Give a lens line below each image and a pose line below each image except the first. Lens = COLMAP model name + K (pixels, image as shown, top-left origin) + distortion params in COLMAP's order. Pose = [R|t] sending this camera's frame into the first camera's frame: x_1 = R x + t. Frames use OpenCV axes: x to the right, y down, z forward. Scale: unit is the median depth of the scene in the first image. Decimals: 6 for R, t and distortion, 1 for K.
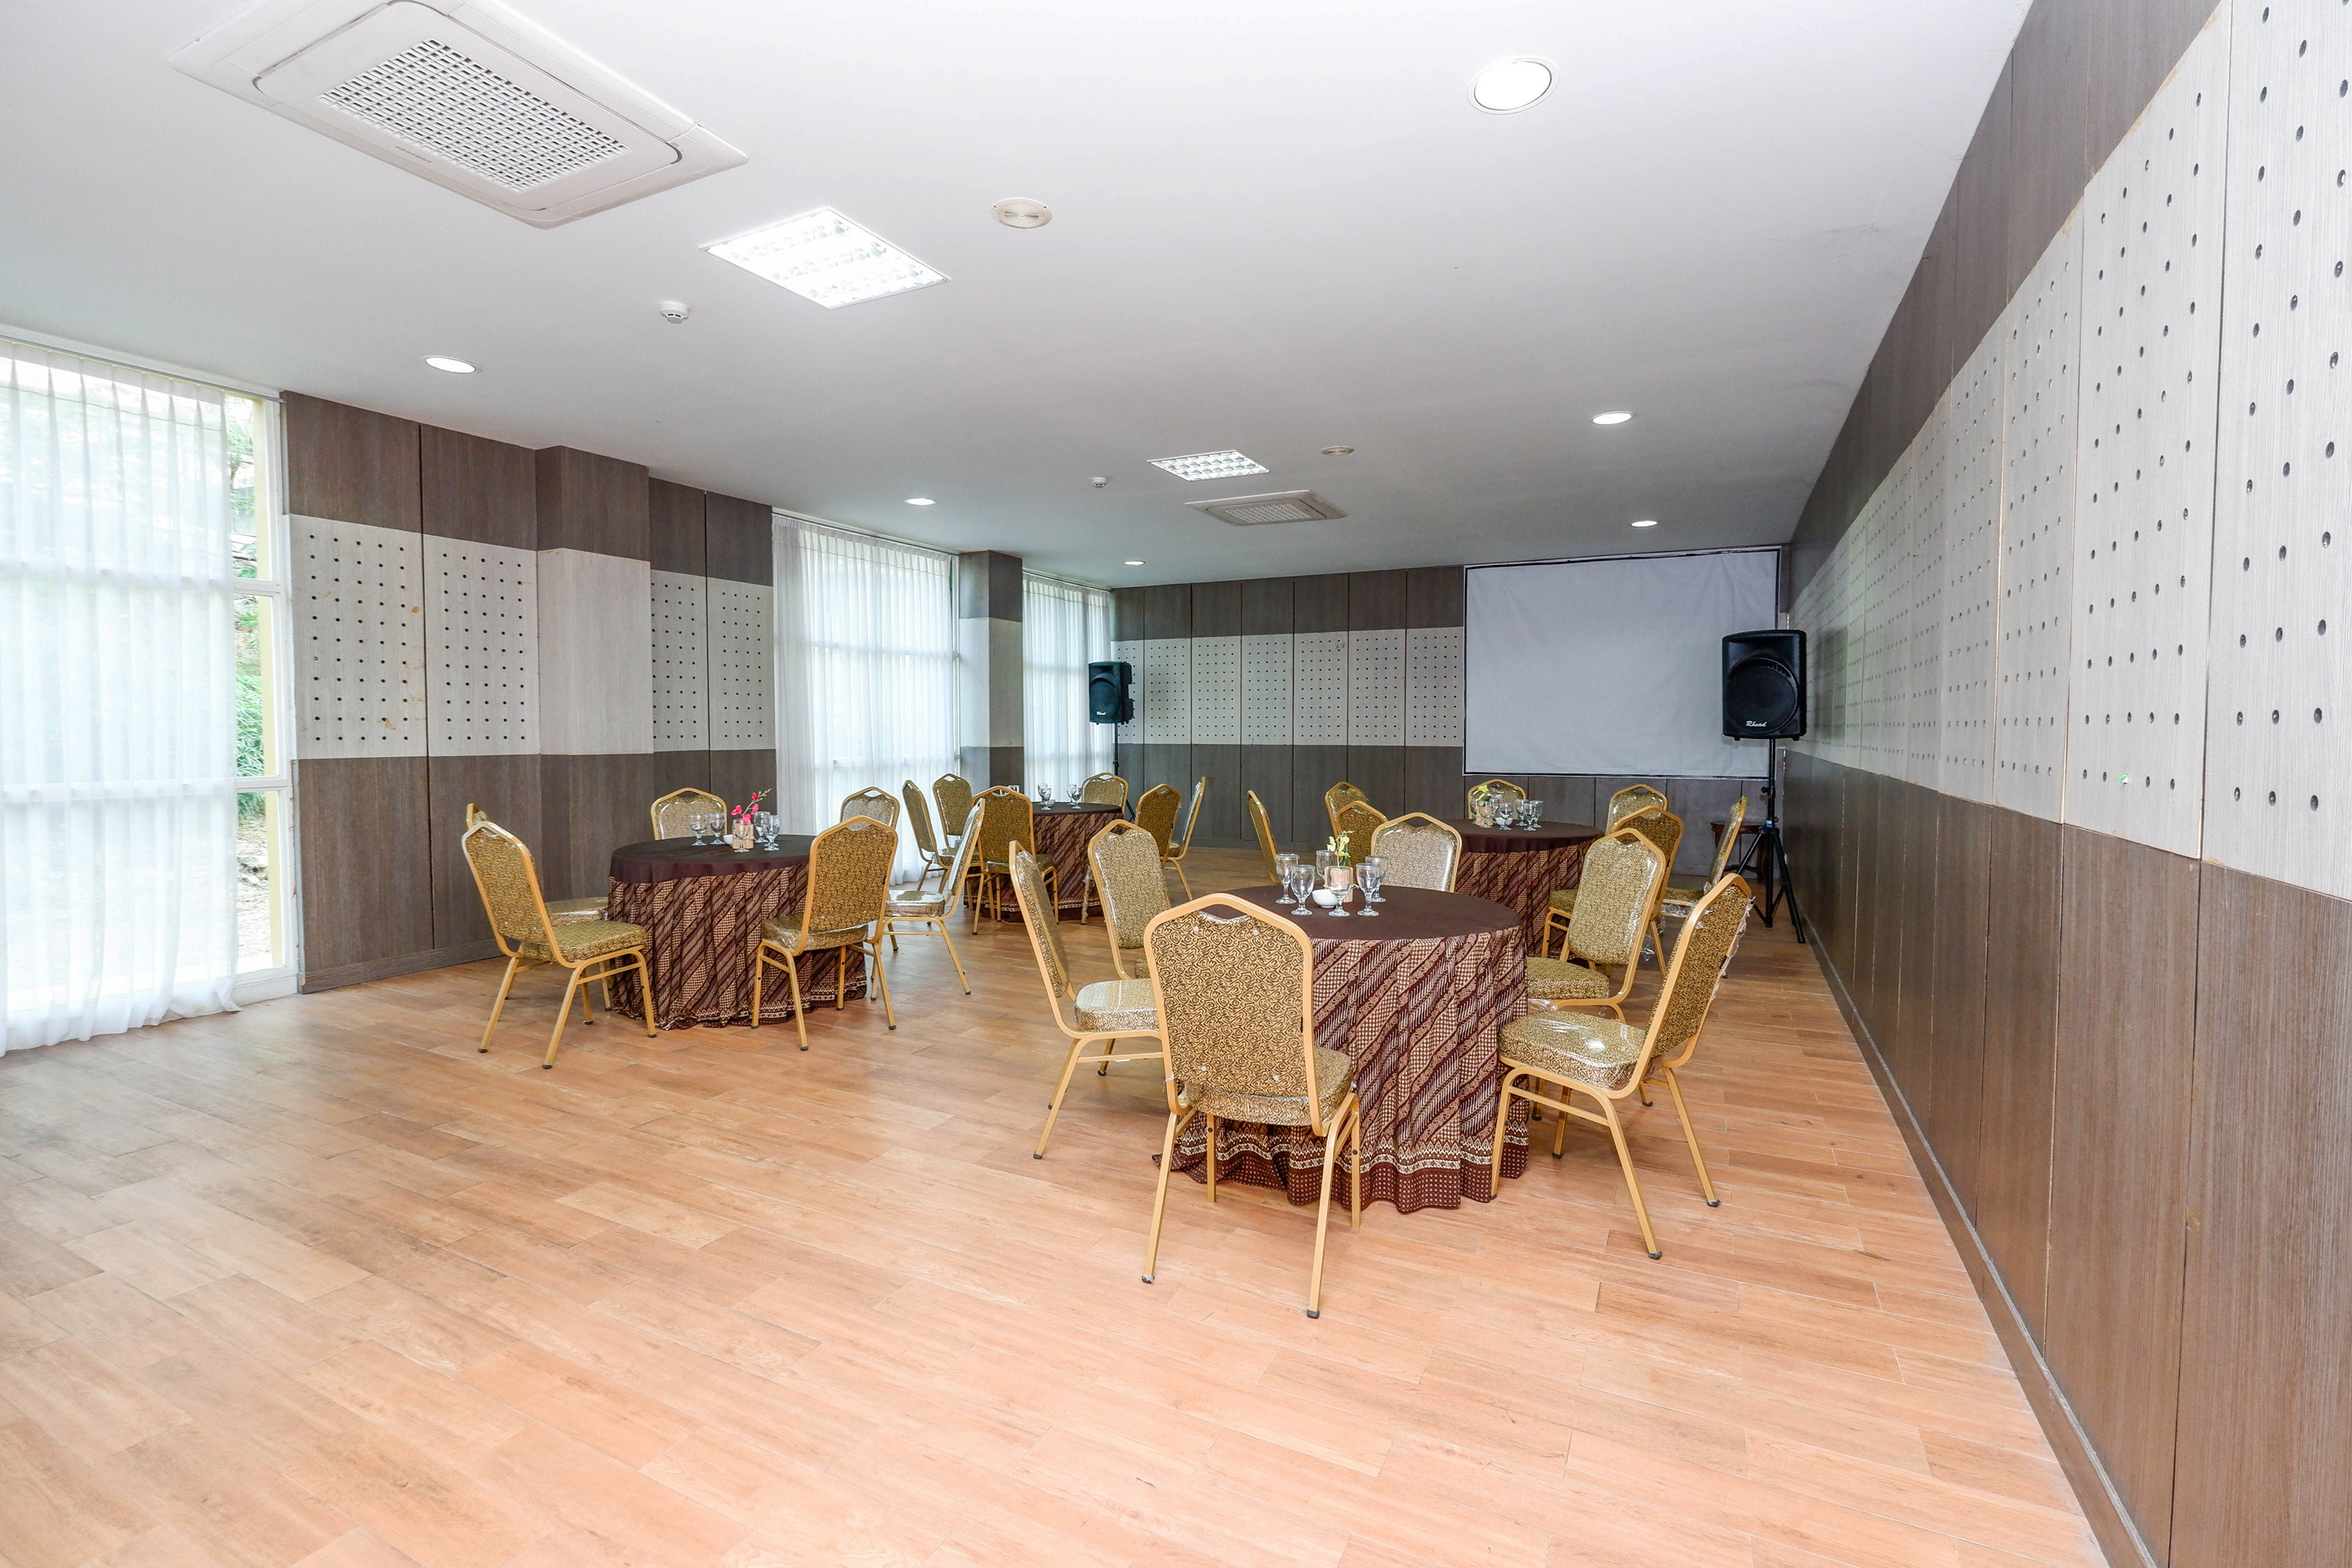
lens RADIAL K [[1078.0, 0, 1176.0], [0, 1078.0, 784.0], [0, 0, 1]] dist [-0.003645, -0.000523]
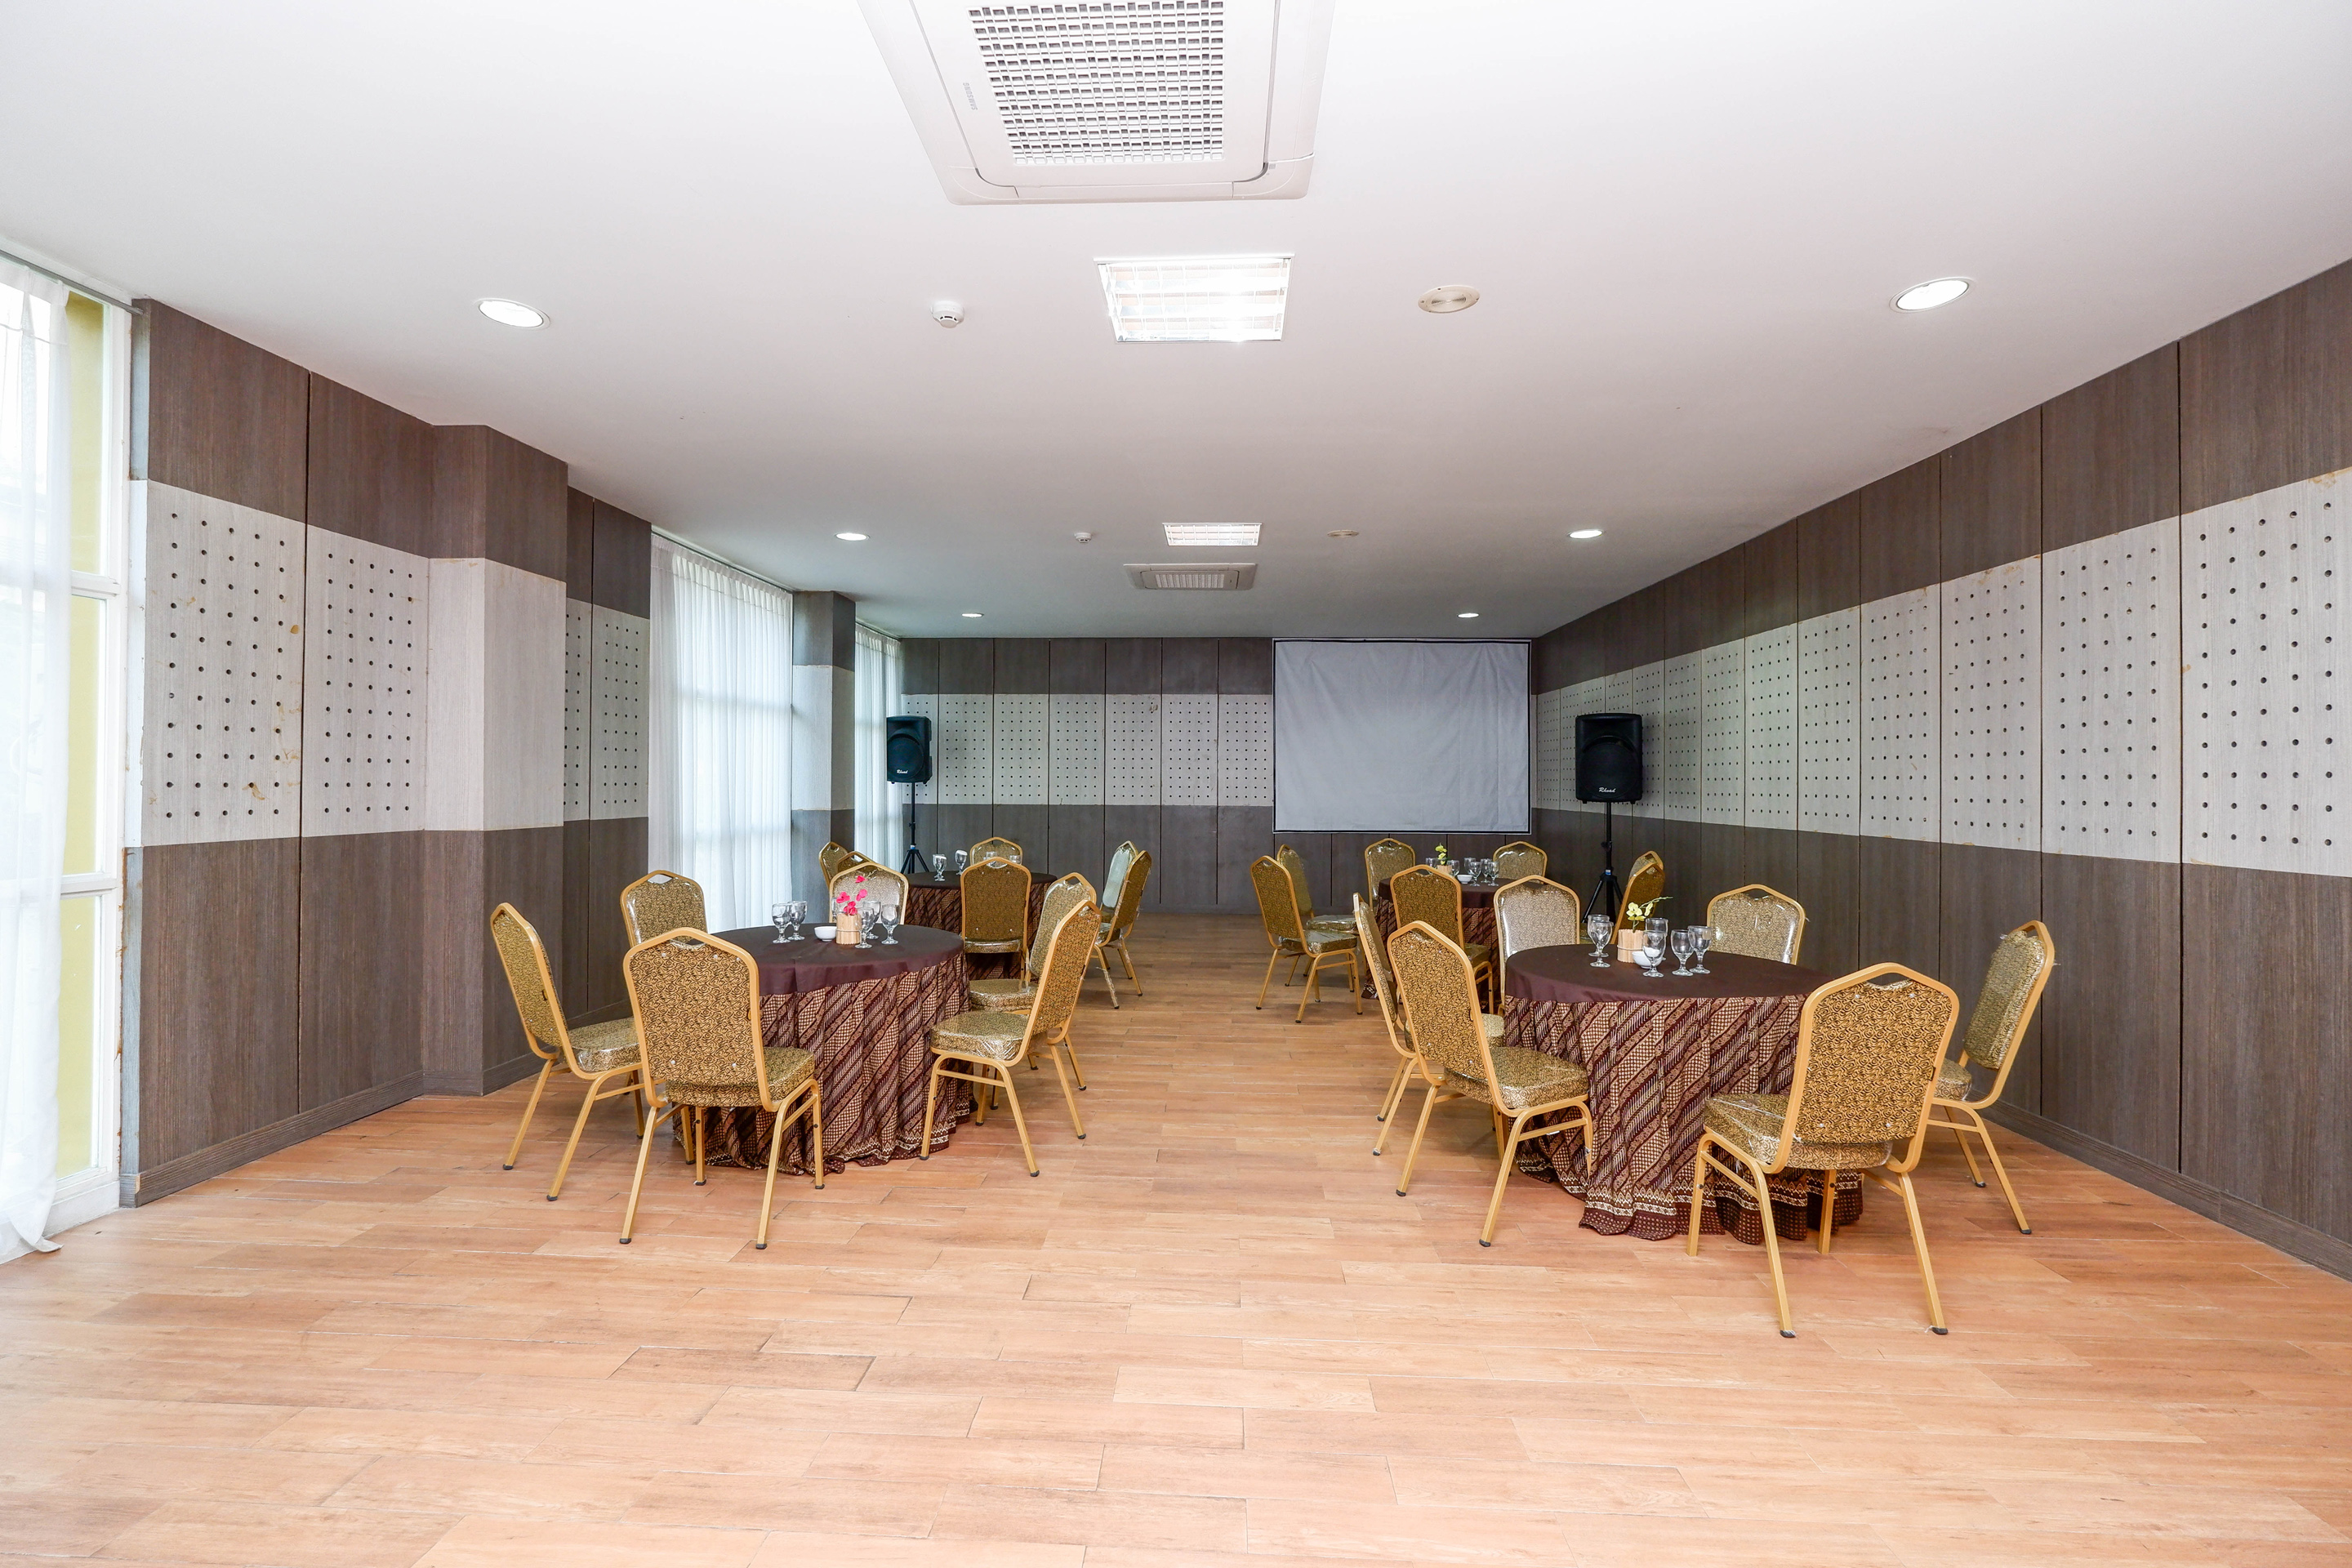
lens RADIAL K [[1078.0, 0, 1176.0], [0, 1078.0, 784.0], [0, 0, 1]] dist [-0.003645, -0.000523]
pose [[0.909106, 0.003712, 0.416547, -0.442753], [0.016163, 0.998893, -0.044178, -0.018954], [-0.416250, 0.046895, 0.908040, 0.115729]]
